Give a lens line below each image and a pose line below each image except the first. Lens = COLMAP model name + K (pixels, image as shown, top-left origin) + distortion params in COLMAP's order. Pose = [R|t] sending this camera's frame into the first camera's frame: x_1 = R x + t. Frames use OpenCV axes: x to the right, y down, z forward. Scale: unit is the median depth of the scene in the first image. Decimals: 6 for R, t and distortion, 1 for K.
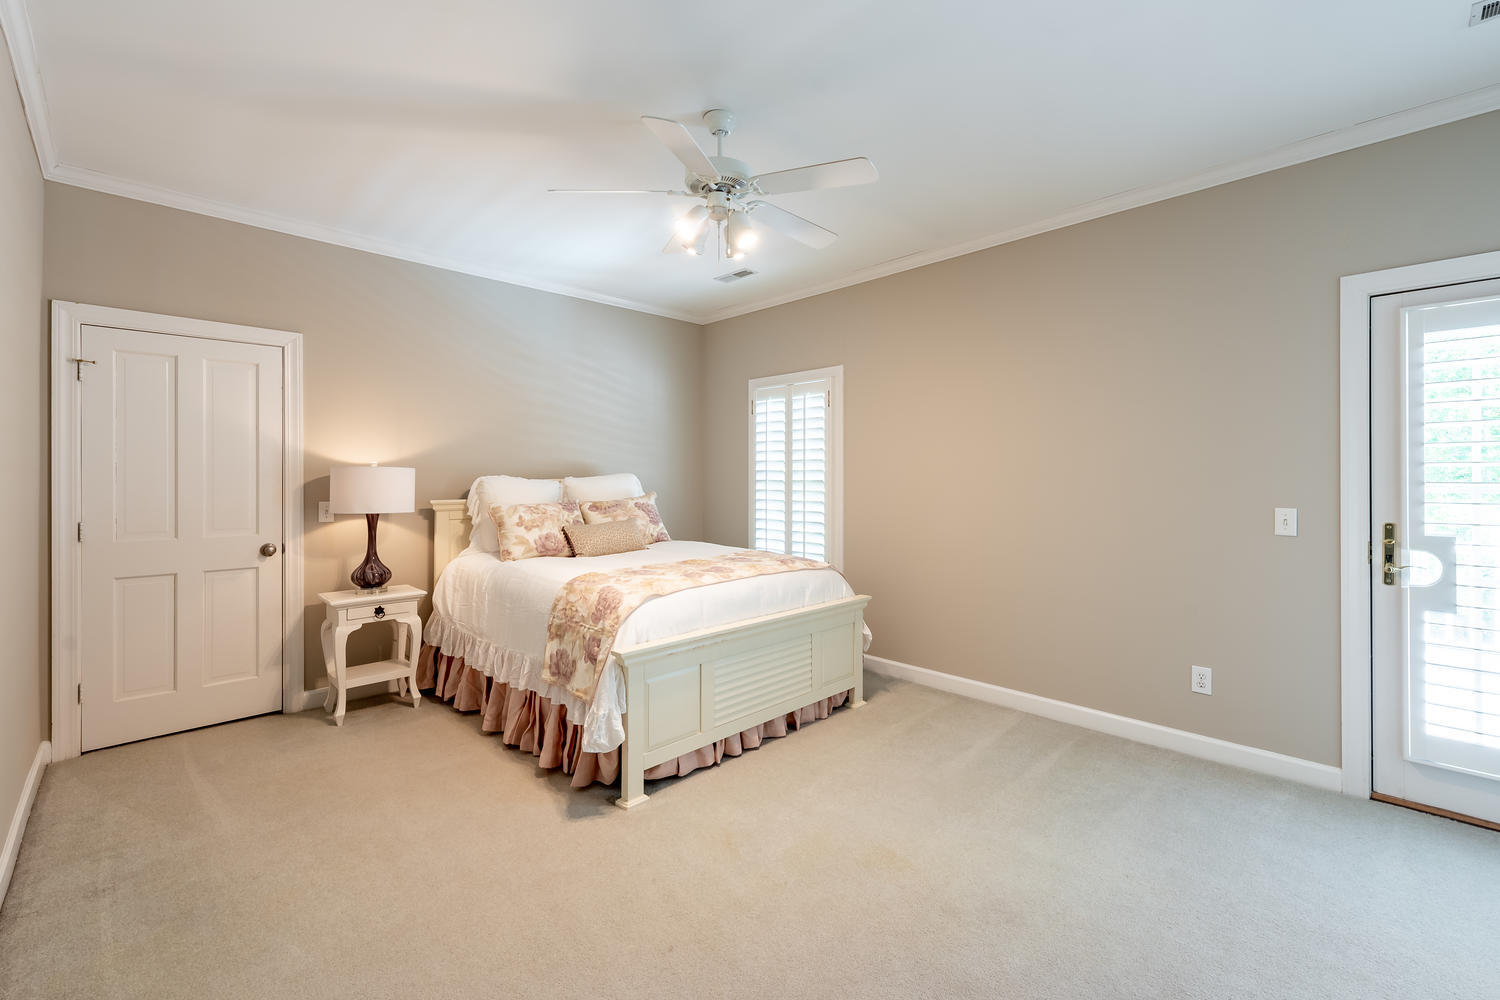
lens RADIAL K [[642.6, 0, 757.2], [0, 642.6, 466.6], [0, 0, 1]] dist [-0.000473, -0.000286]
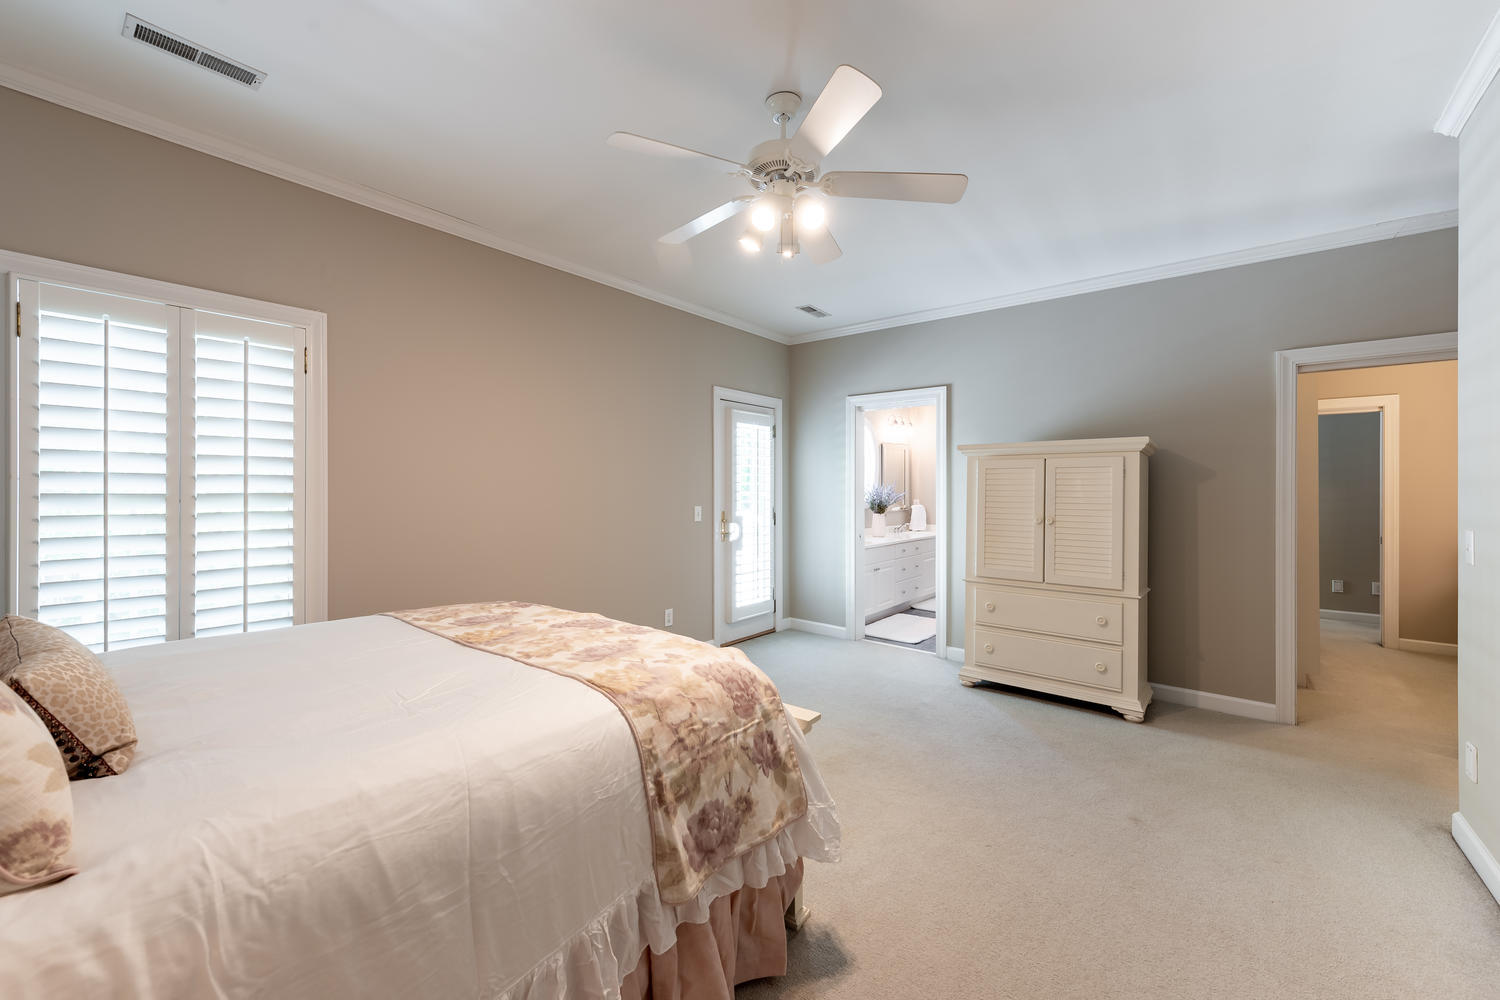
lens RADIAL K [[576.1, 0, 751.9], [0, 576.1, 497.2], [0, 0, 1]] dist [0.002100, 0.000216]
pose [[-0.113996, -0.011314, 0.993417, -0.746763], [-0.015919, 0.999828, 0.009561, 0.020221], [-0.993354, -0.014724, -0.114157, 0.976737]]
